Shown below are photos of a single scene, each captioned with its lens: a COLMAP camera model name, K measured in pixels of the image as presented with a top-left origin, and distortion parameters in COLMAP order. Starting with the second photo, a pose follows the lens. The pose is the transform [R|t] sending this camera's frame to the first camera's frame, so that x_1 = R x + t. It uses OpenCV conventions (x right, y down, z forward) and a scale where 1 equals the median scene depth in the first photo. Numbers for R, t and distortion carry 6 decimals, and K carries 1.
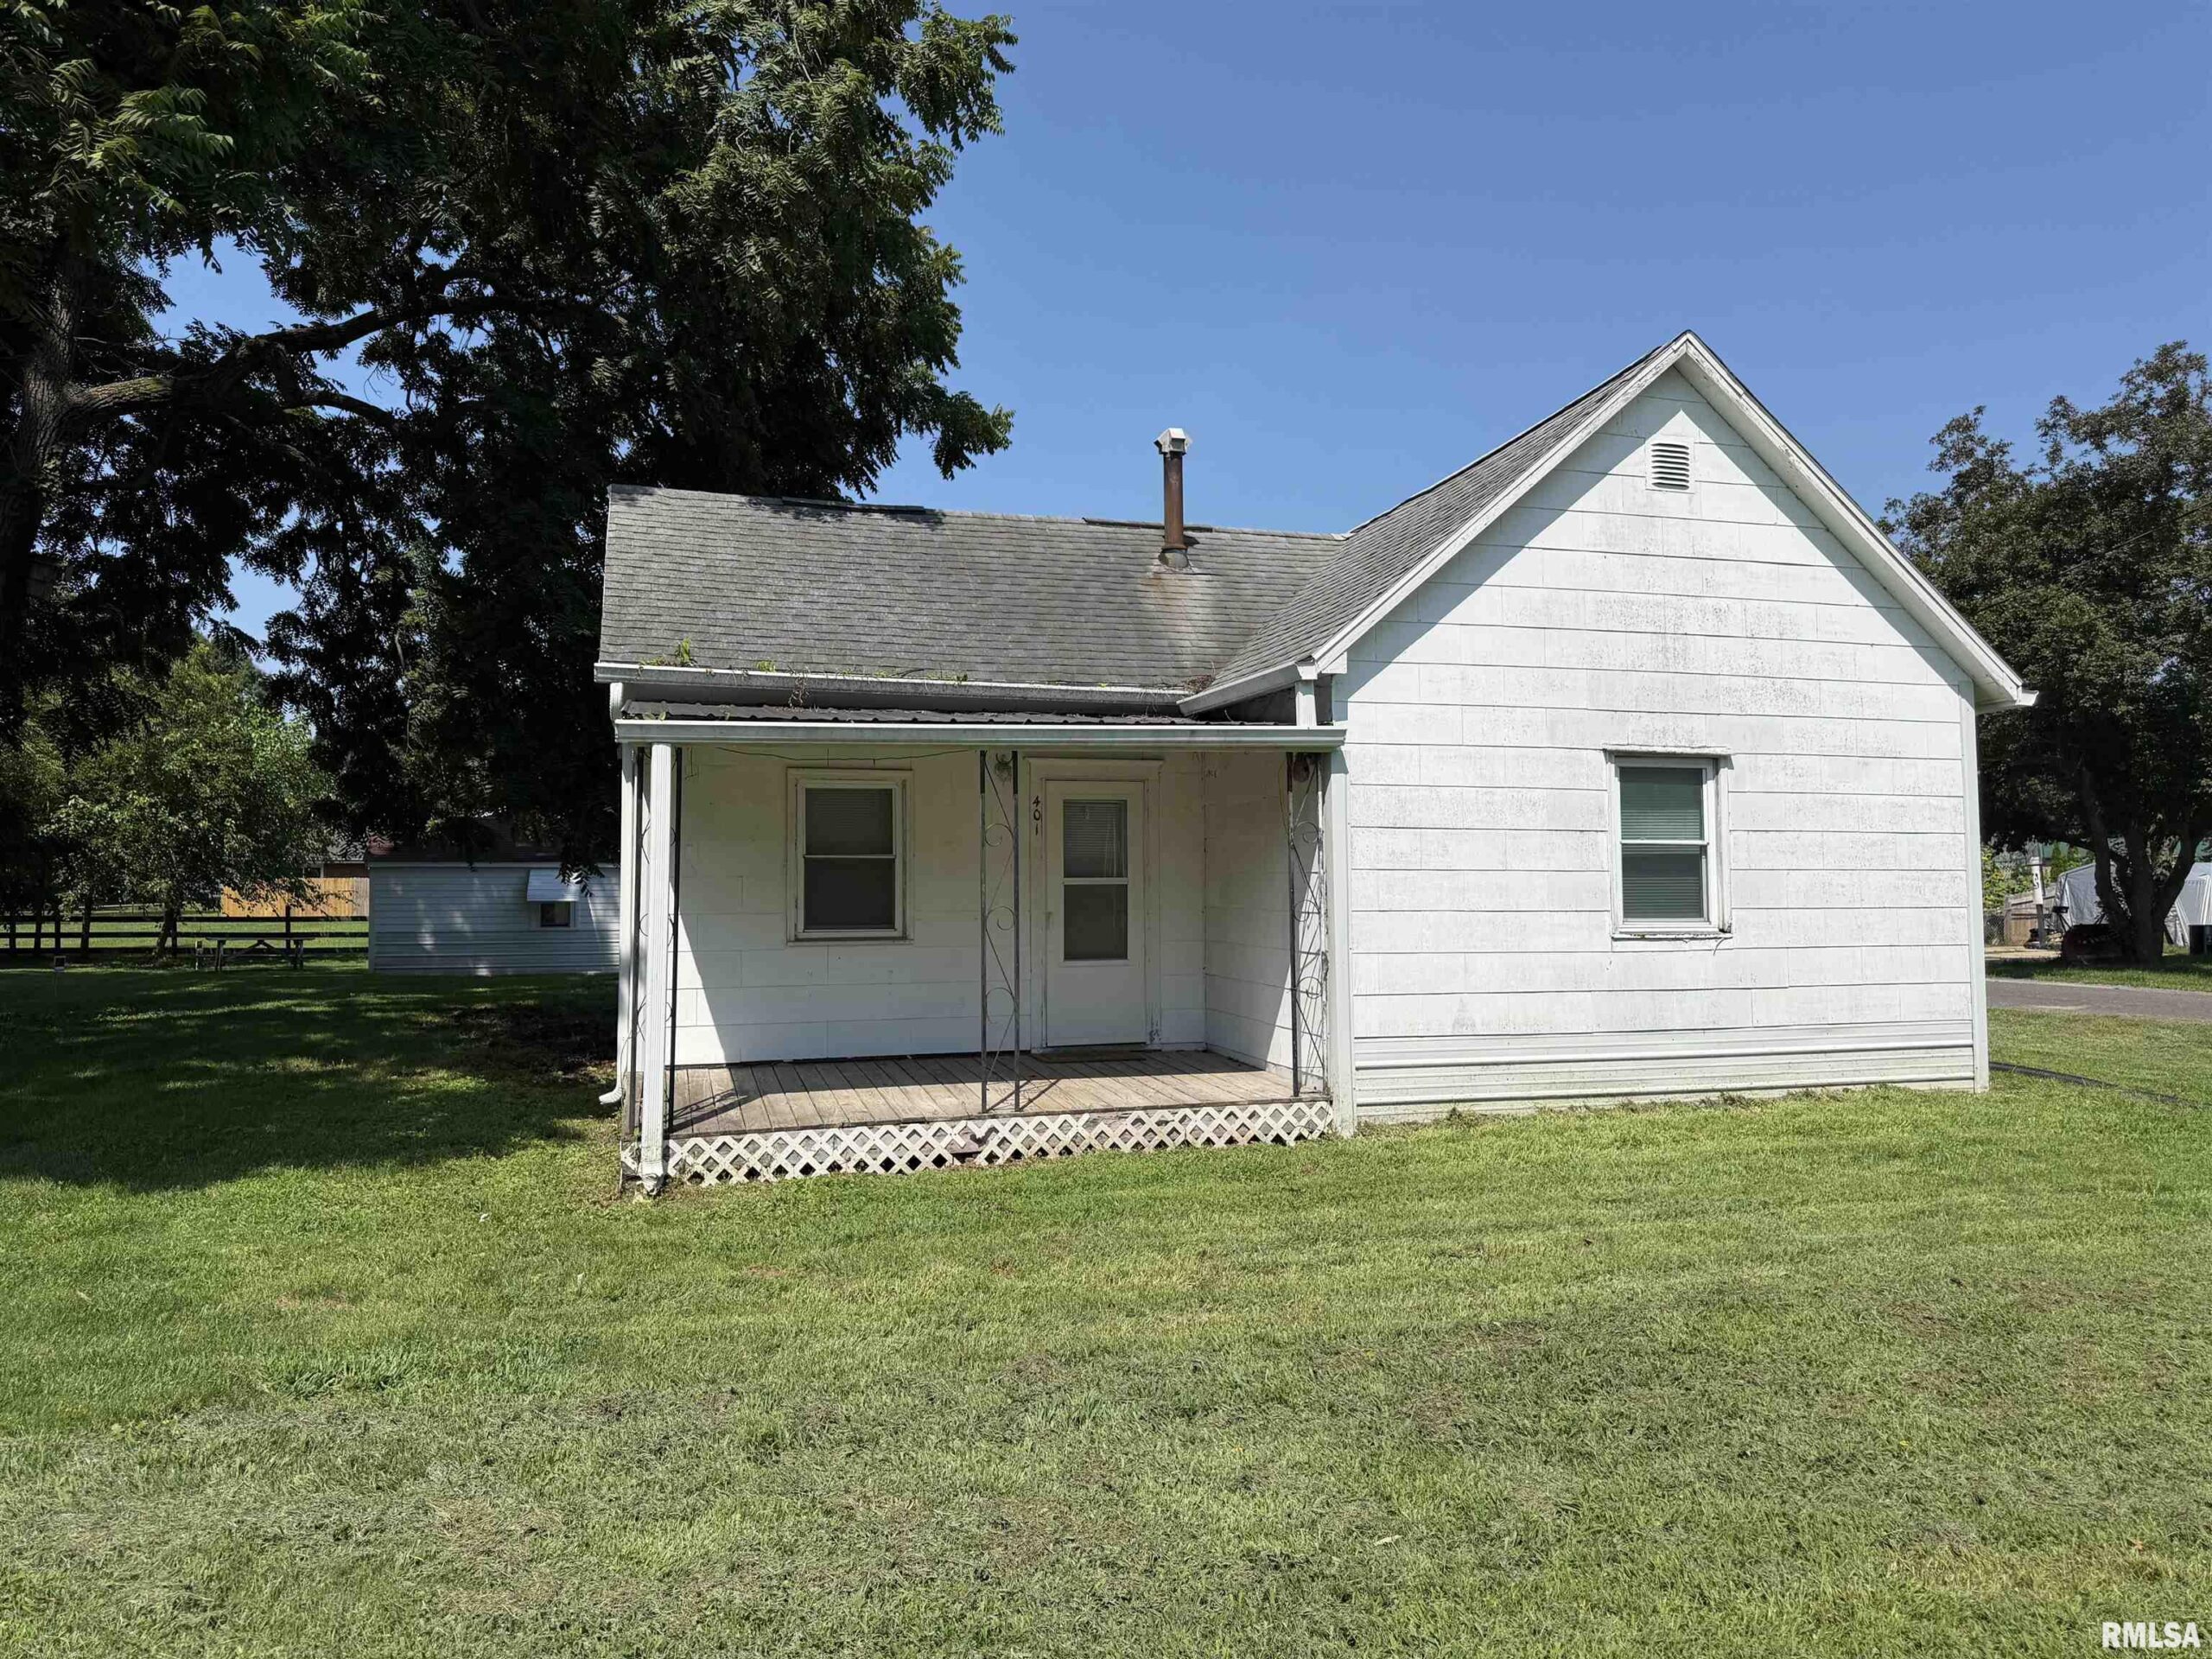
lens RADIAL K [[1547.3, 0, 1113.5], [0, 1547.3, 841.2], [0, 0, 1]] dist [0.162347, -0.263886]
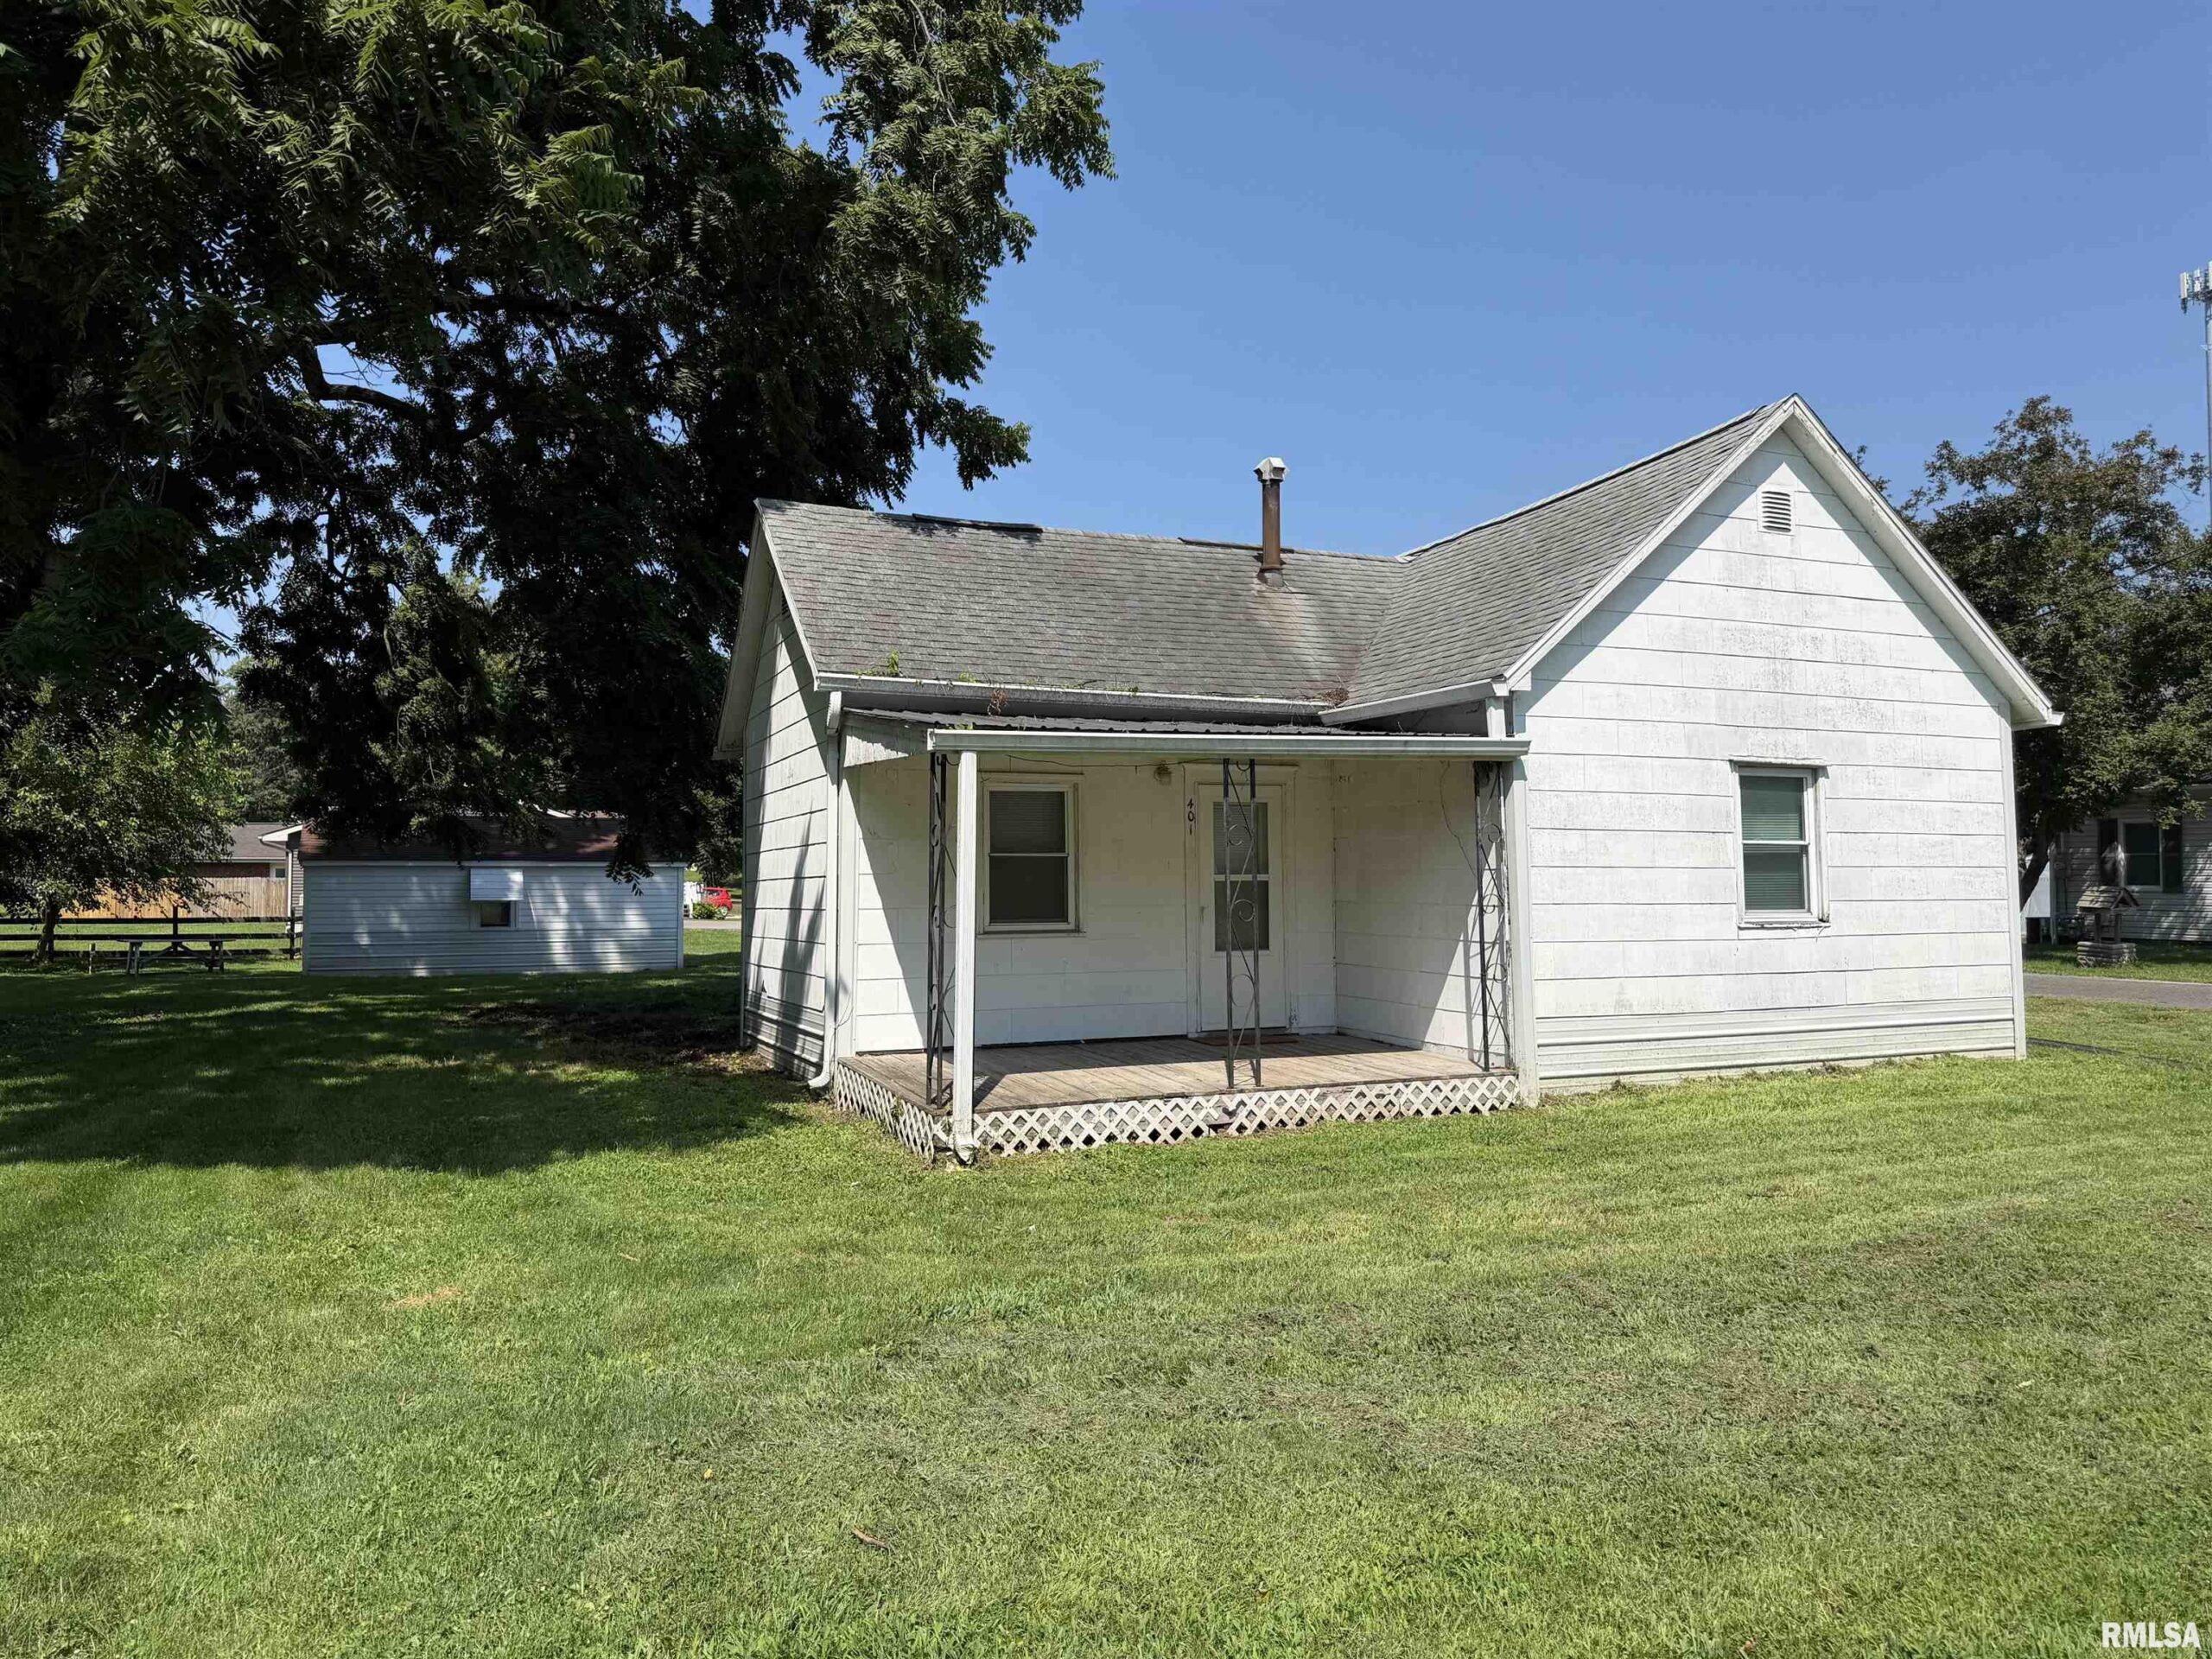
lens RADIAL K [[1551.7, 0, 1106.0], [0, 1551.7, 829.5], [0, 0, 1]] dist [0.151765, -0.244760]
pose [[0.992844, 0.002318, 0.119399, -0.261753], [-0.001497, 0.999975, -0.006969, -0.000088], [-0.119412, 0.006740, 0.992822, -0.072230]]
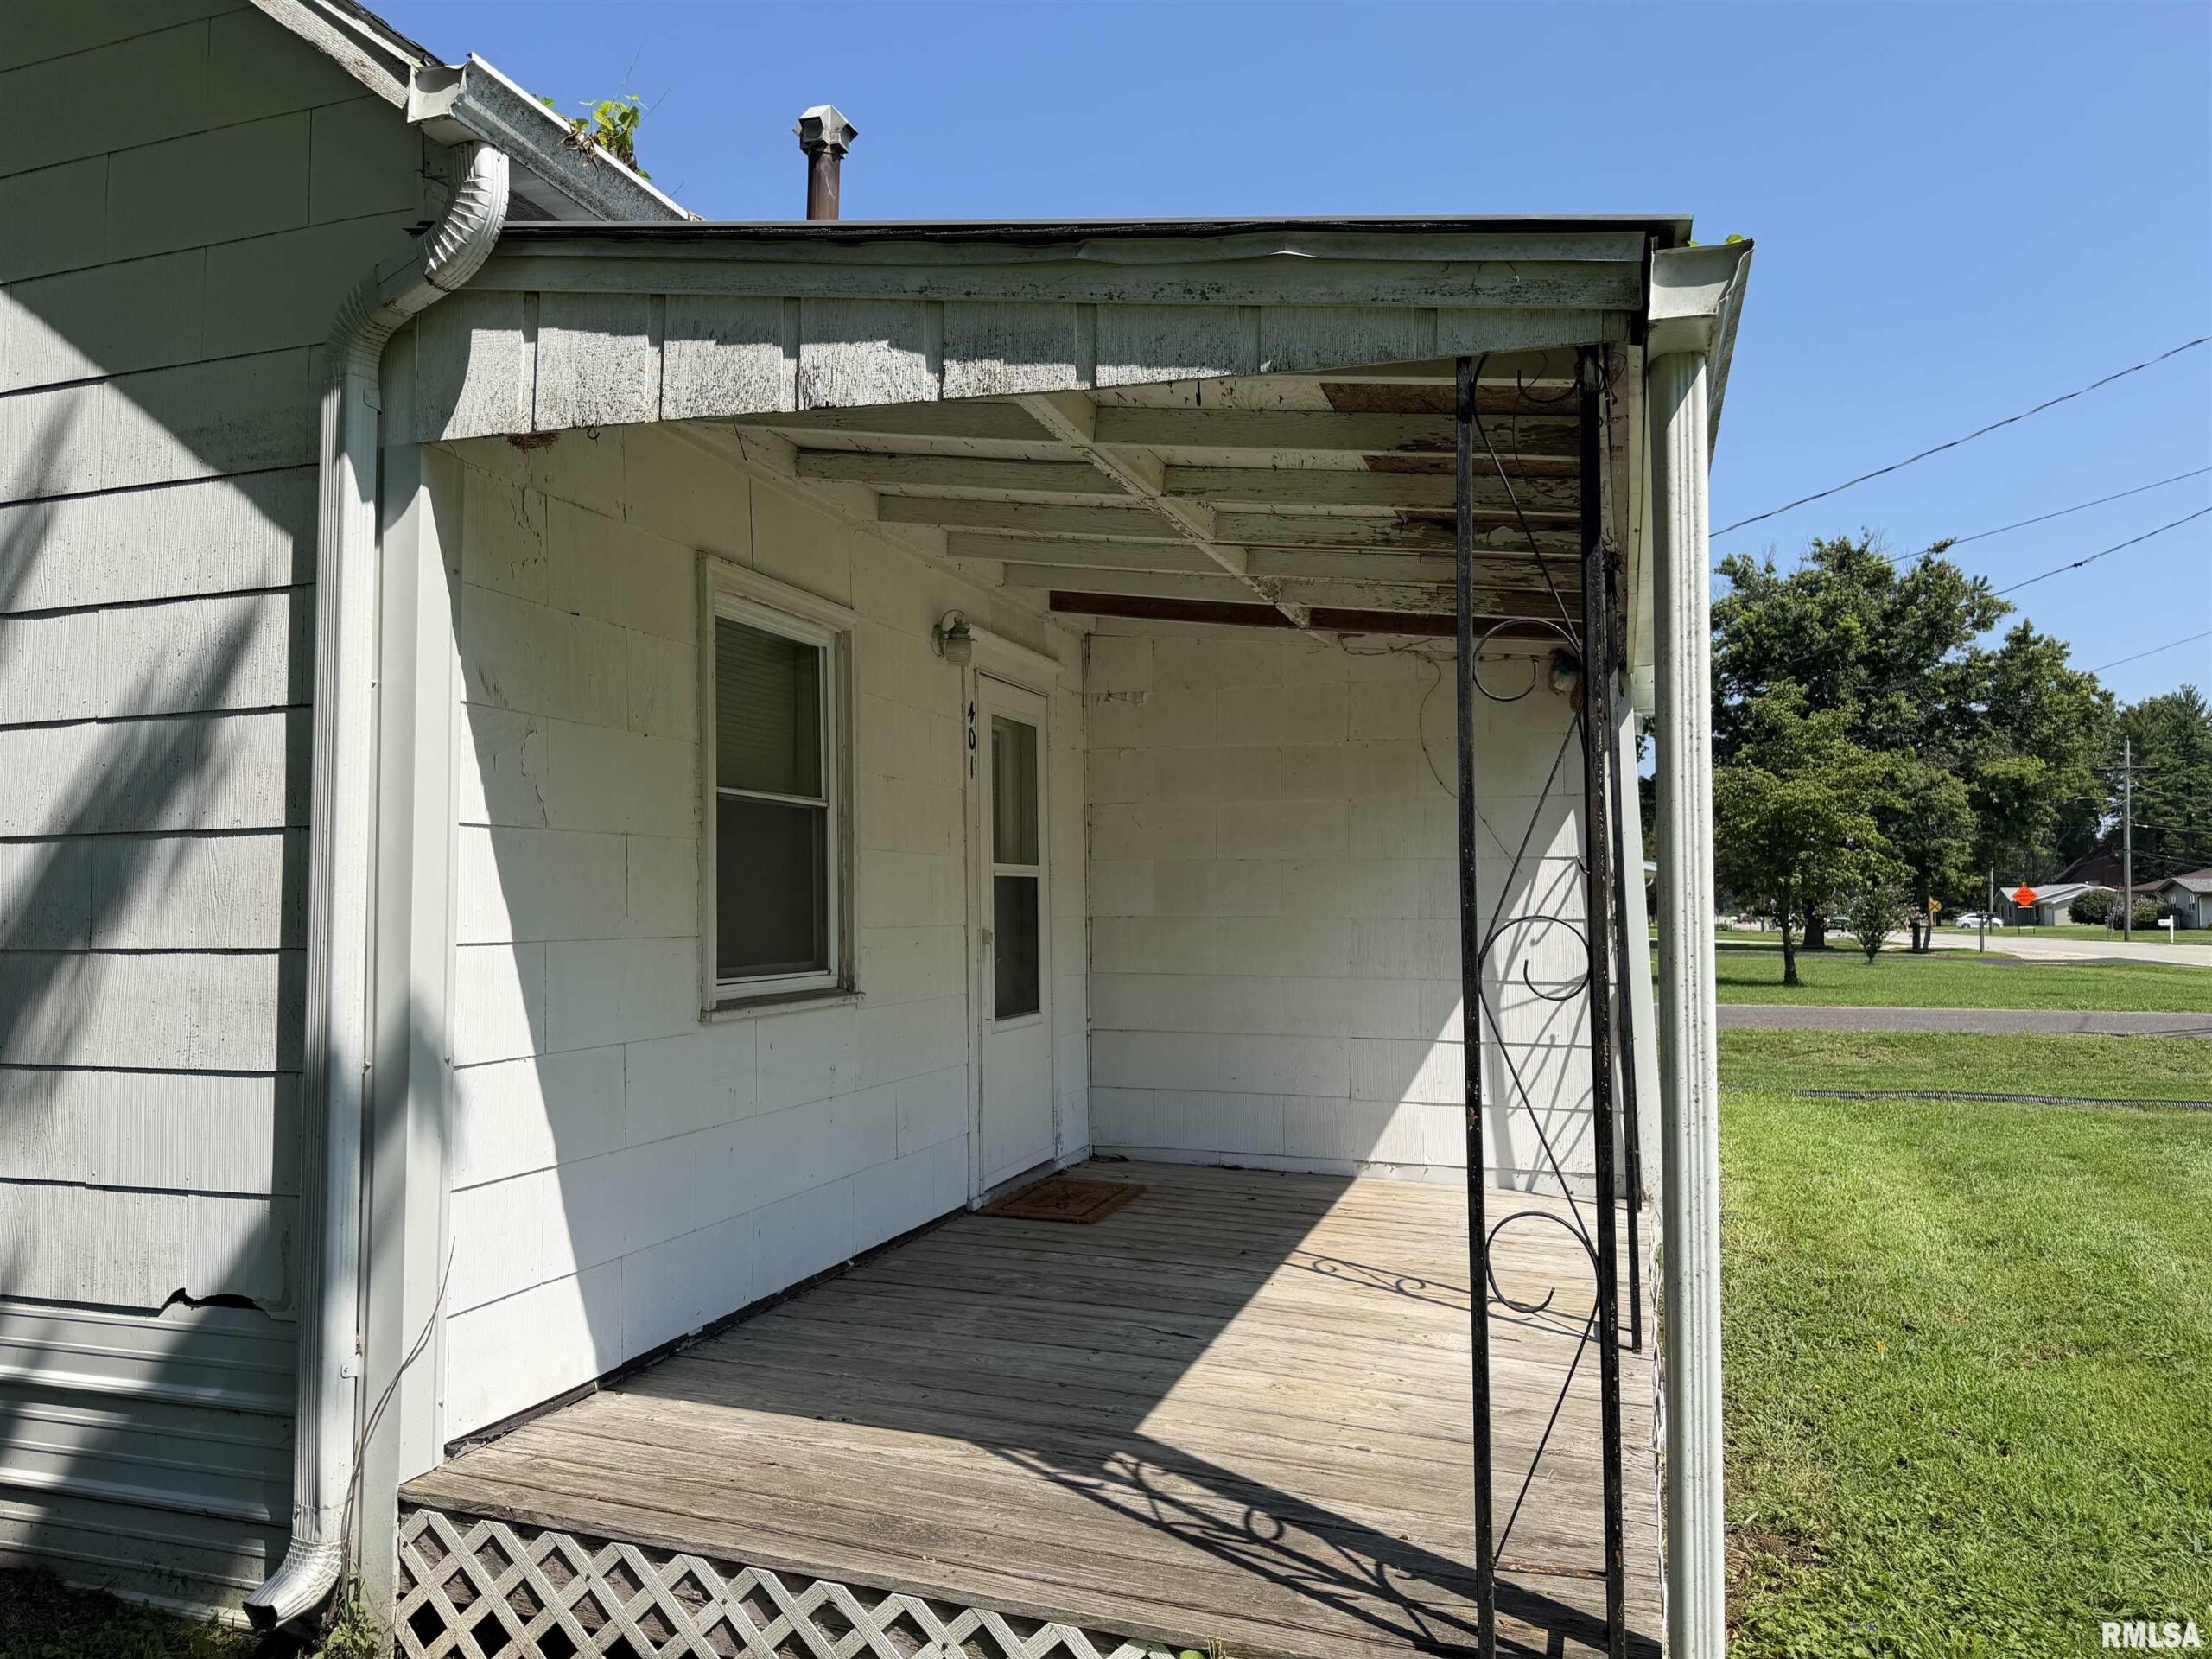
lens RADIAL K [[1551.7, 0, 1106.0], [0, 1551.7, 829.5], [0, 0, 1]] dist [0.151765, -0.244760]
pose [[0.581108, 0.037098, 0.812981, -0.489152], [-0.019115, 0.999307, -0.031937, 0.031952], [-0.813602, 0.003018, 0.581414, 0.735770]]
